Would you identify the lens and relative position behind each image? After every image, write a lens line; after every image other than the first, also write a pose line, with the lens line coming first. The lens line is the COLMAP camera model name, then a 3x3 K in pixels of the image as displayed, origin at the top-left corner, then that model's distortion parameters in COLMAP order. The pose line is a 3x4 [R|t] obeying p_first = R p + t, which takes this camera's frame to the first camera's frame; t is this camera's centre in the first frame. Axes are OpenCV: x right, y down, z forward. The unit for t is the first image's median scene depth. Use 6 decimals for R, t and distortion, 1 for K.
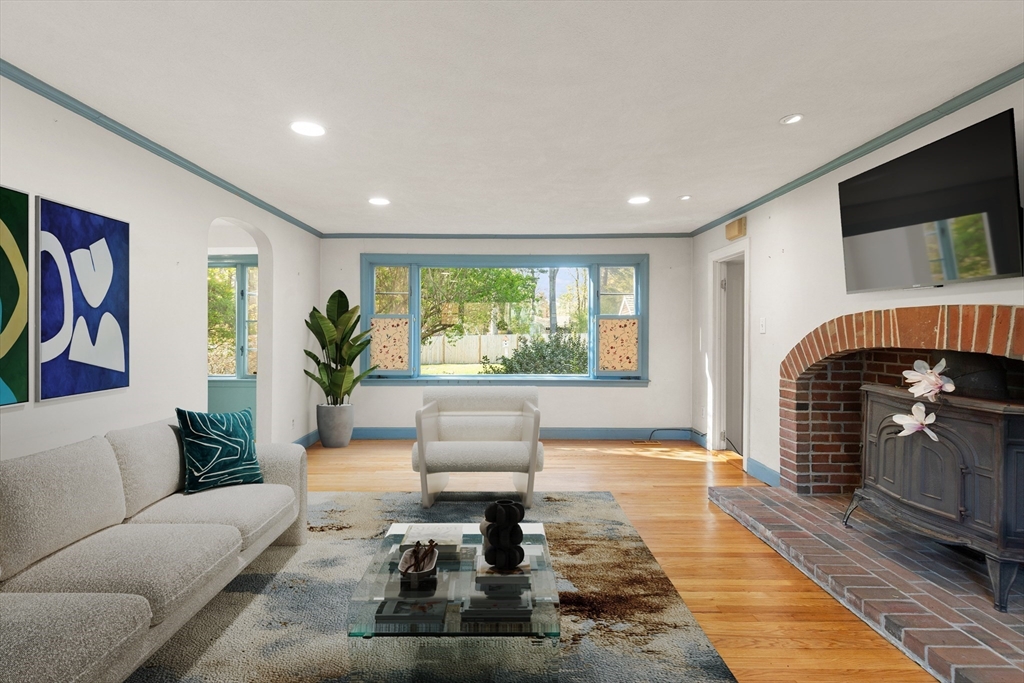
lens RADIAL K [[487.0, 0, 512.0], [0, 487.0, 341.5], [0, 0, 1]] dist [0.000916, -0.000040]
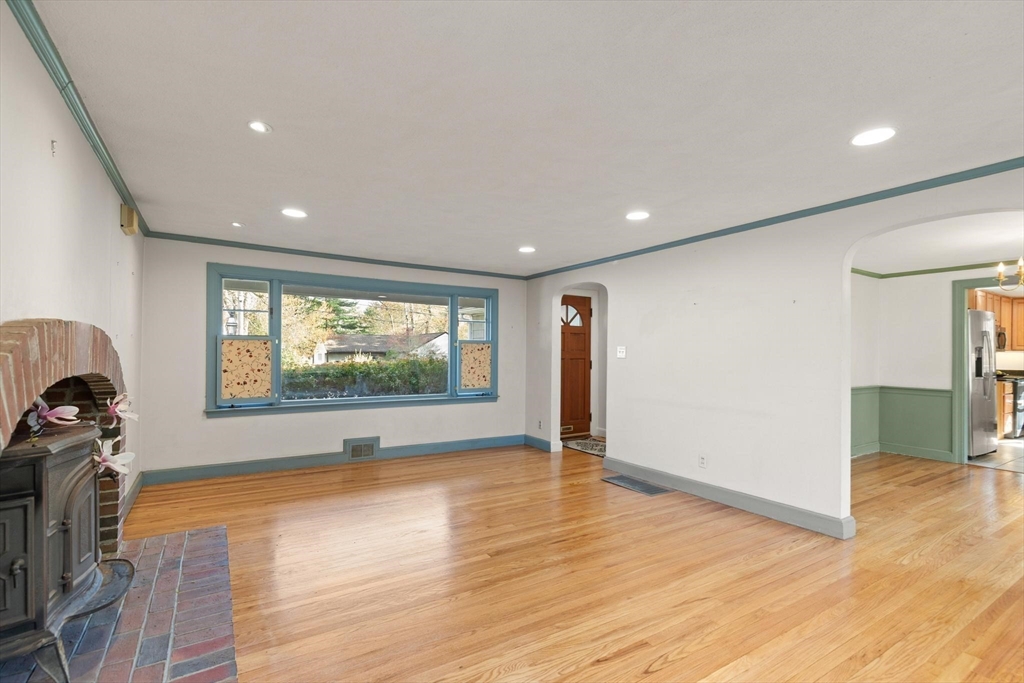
lens RADIAL K [[477.8, 0, 511.3], [0, 477.8, 346.7], [0, 0, 1]] dist [0.000506, -0.000298]
pose [[0.844018, 0.014300, 0.536124, -0.318387], [0.003439, 0.999480, -0.032072, -0.001056], [-0.536304, 0.028913, 0.843530, 0.002048]]
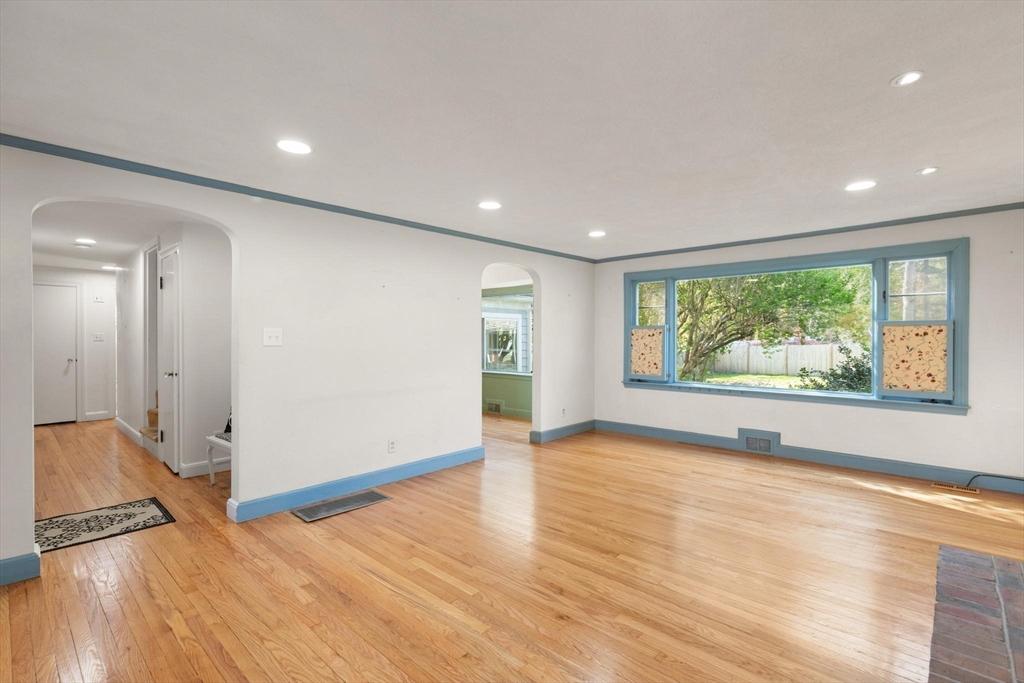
lens RADIAL K [[477.8, 0, 511.3], [0, 477.8, 346.7], [0, 0, 1]] dist [0.000506, -0.000298]
pose [[0.730575, 0.011261, -0.682739, 0.269794], [-0.016498, 0.999863, -0.001162, 0.000347], [0.682633, 0.012112, 0.730661, -0.012243]]
